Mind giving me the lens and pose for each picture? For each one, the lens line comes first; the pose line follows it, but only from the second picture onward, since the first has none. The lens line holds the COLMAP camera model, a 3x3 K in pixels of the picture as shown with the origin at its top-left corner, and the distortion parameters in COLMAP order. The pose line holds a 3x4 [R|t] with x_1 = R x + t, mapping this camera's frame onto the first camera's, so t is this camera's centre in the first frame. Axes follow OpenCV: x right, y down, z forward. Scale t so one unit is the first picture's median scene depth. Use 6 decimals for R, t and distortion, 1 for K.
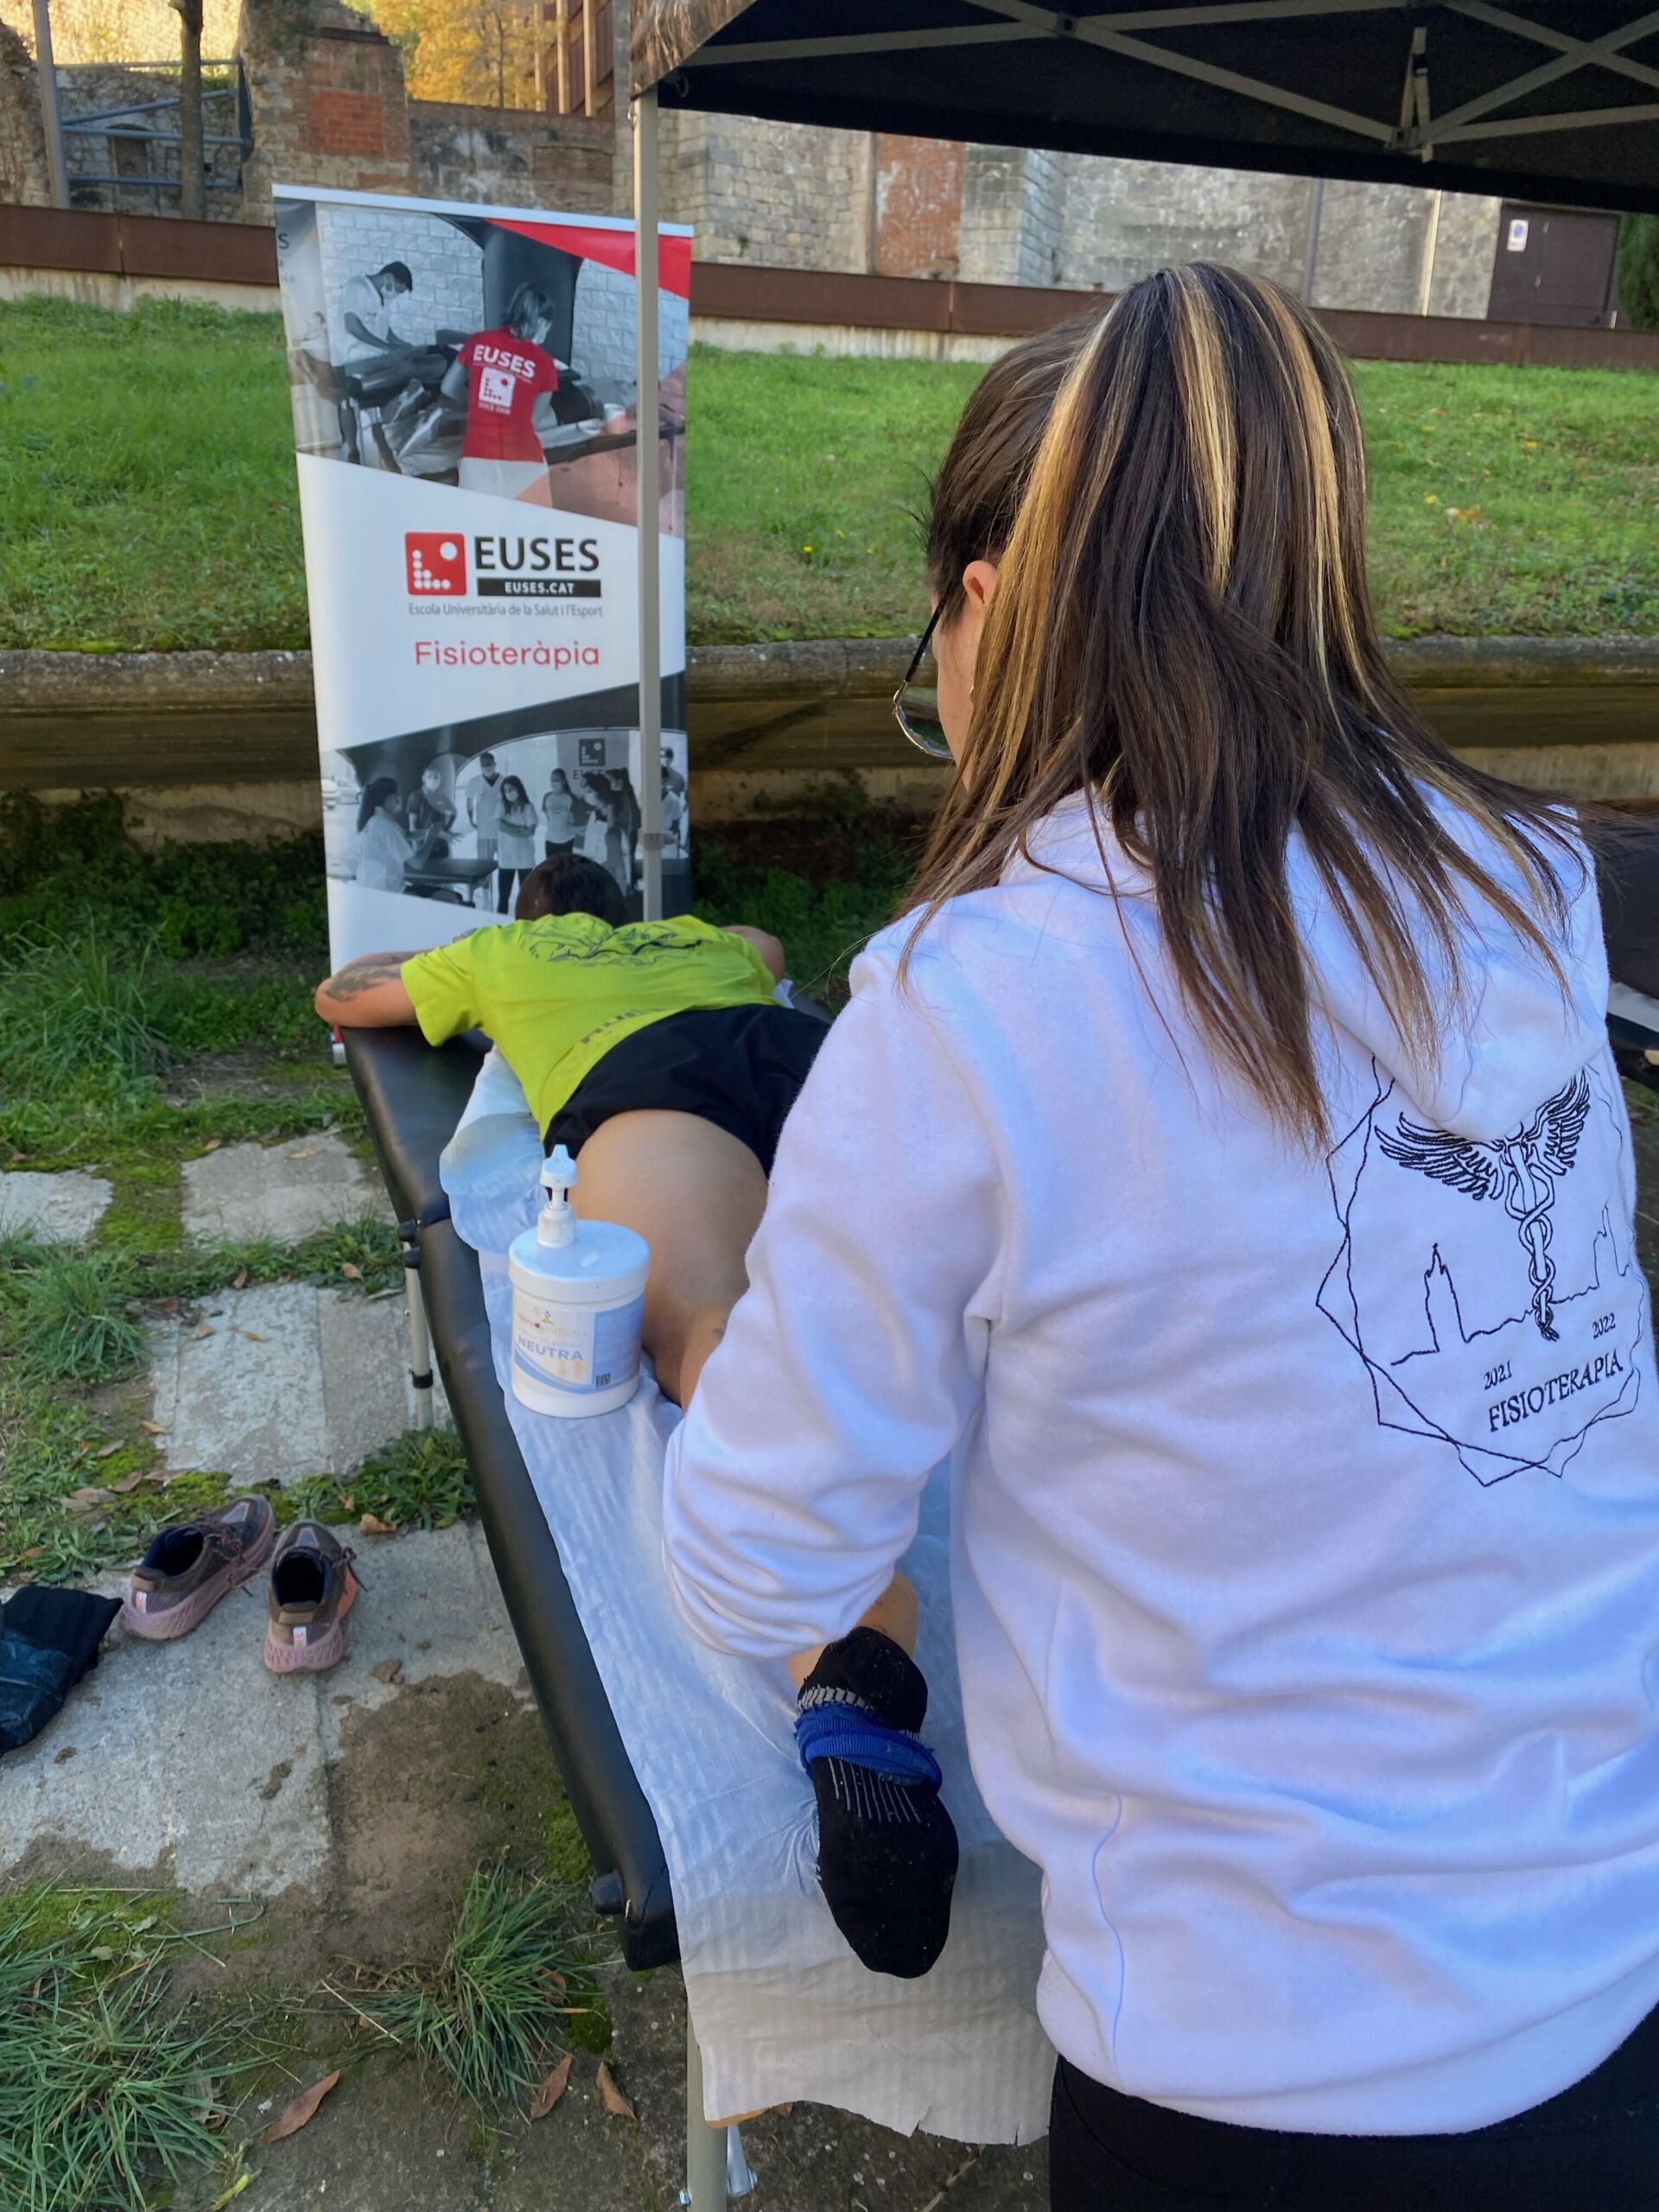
lens RADIAL K [[1661.4, 0, 830.8], [0, 1661.4, 1109.4], [0, 0, 1]] dist [-0.012757, -0.011553]
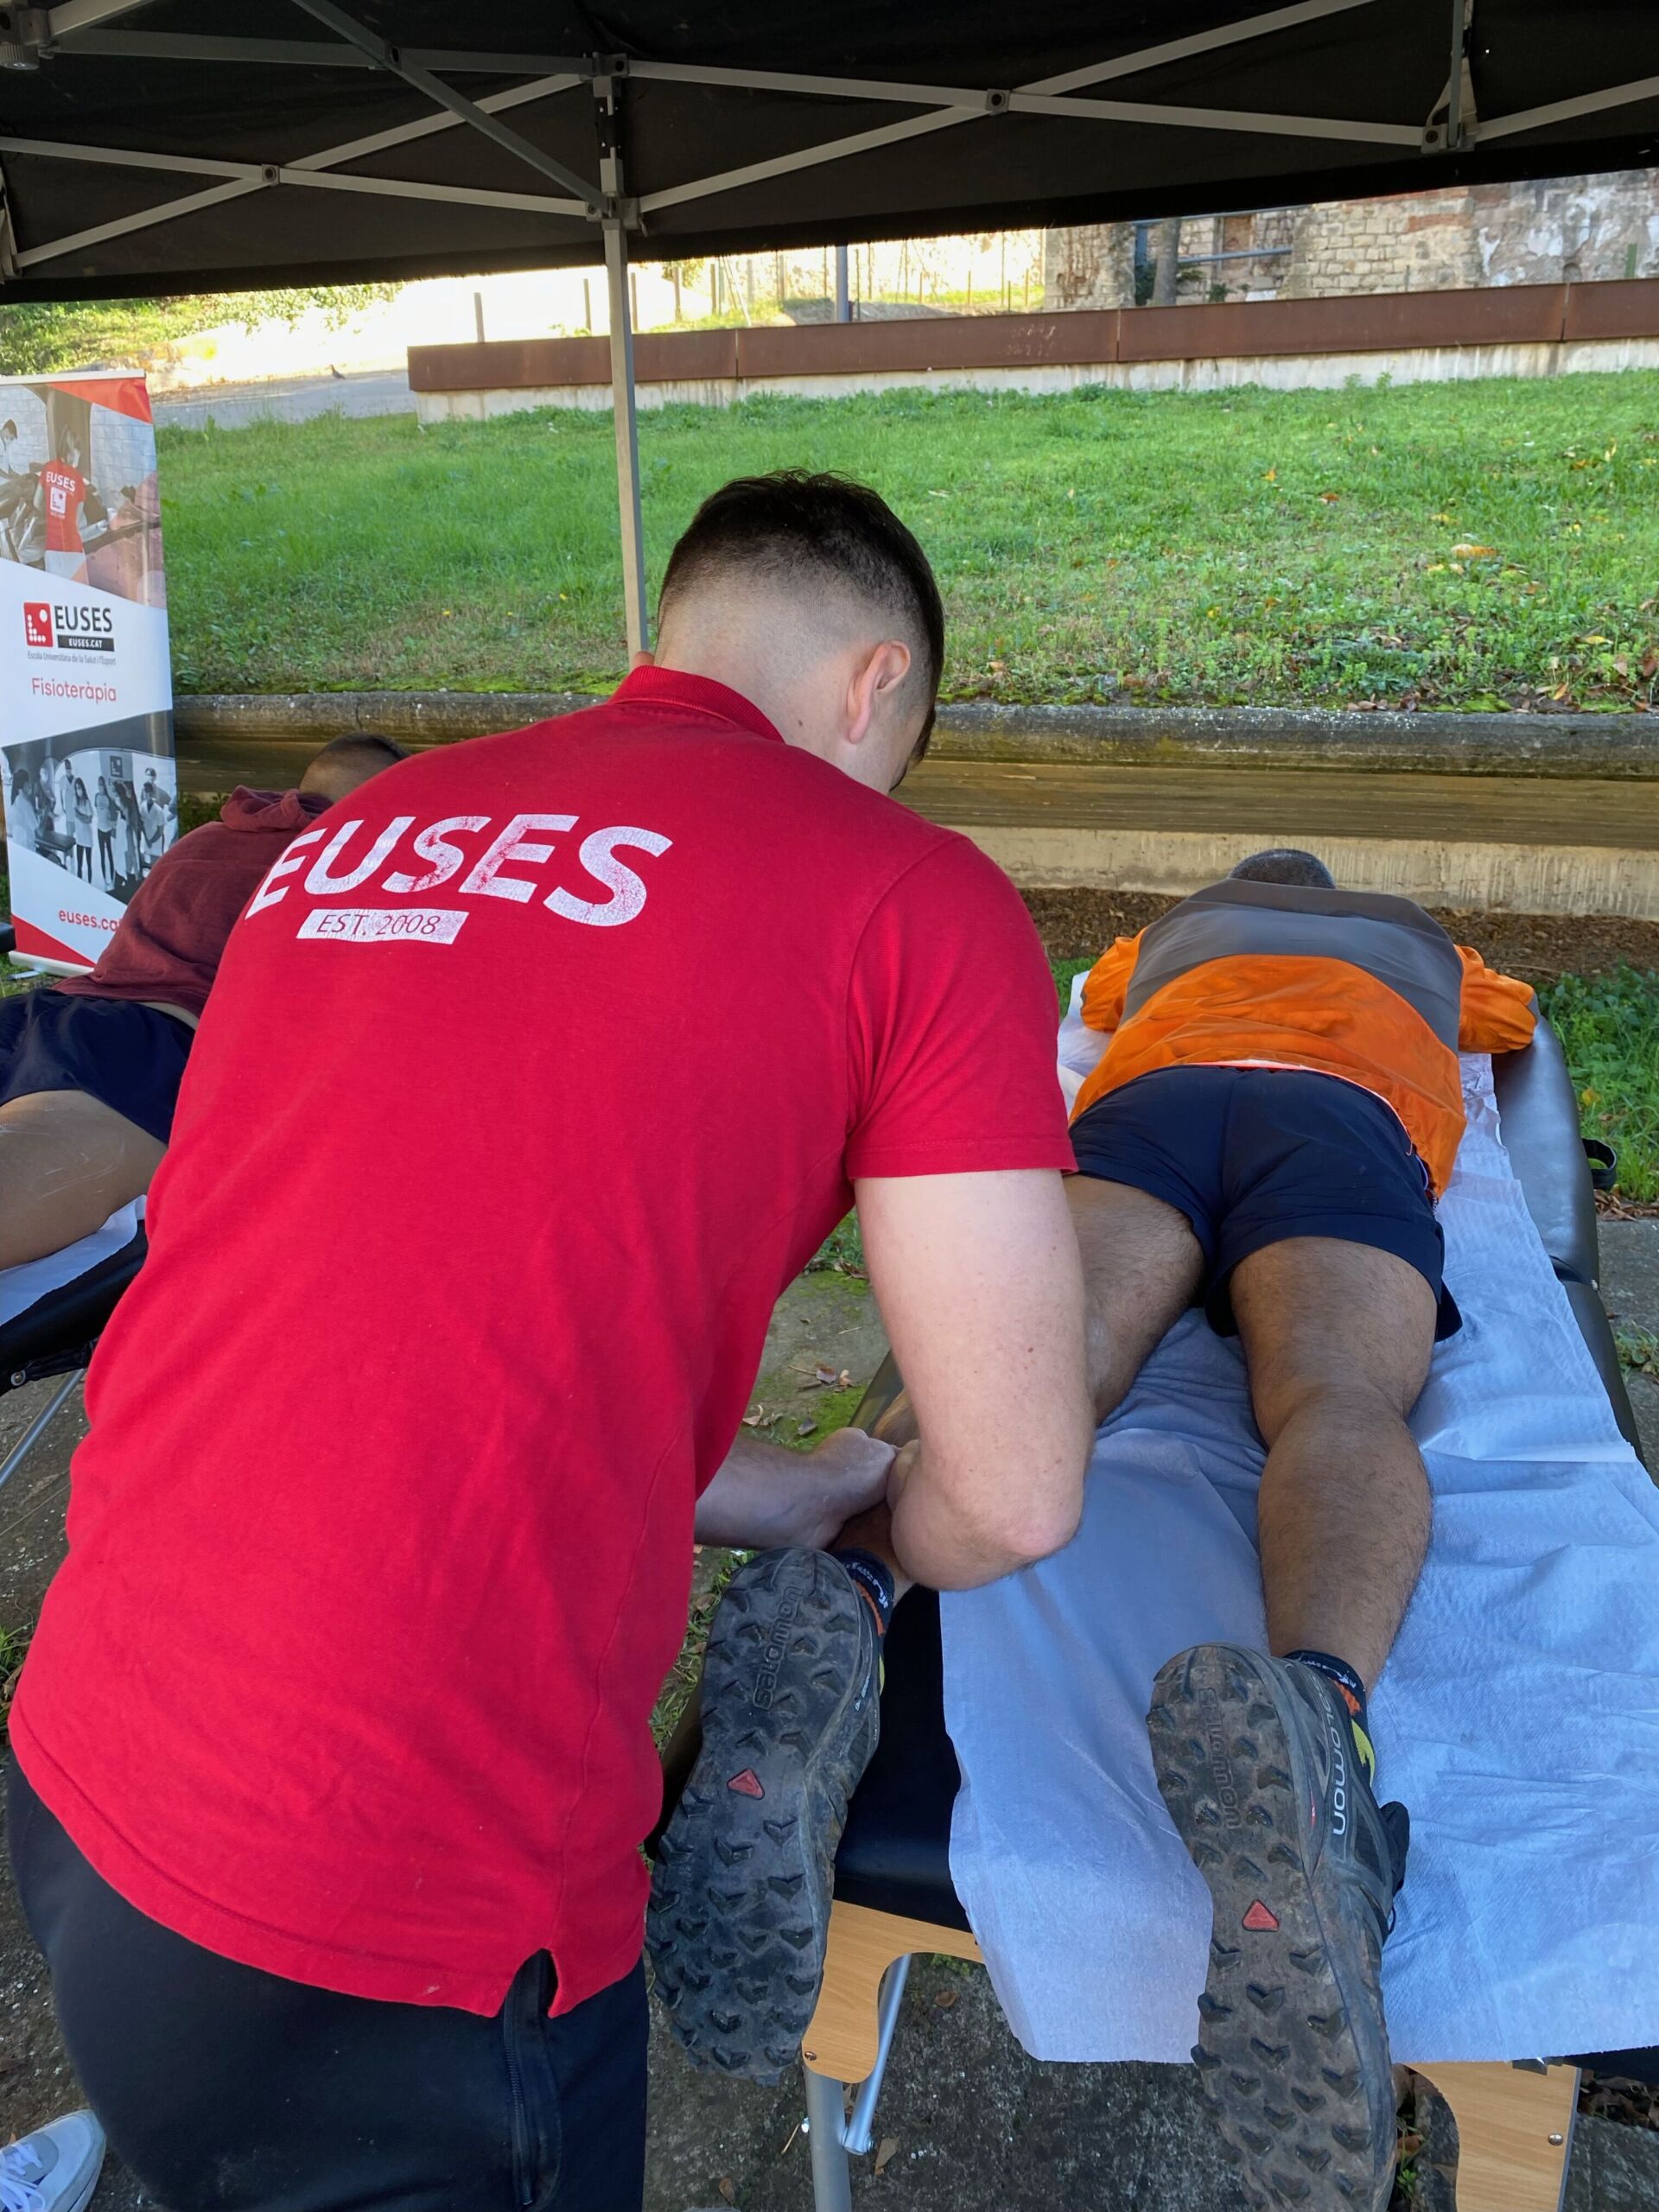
lens RADIAL K [[1661.4, 0, 821.9], [0, 1661.4, 1093.2], [0, 0, 1]] dist [-0.012757, -0.011553]
pose [[0.613417, 0.231758, -0.754989, 1.265690], [-0.253625, 0.963145, 0.089589, -0.226692], [0.747926, 0.136529, 0.649589, 0.602223]]
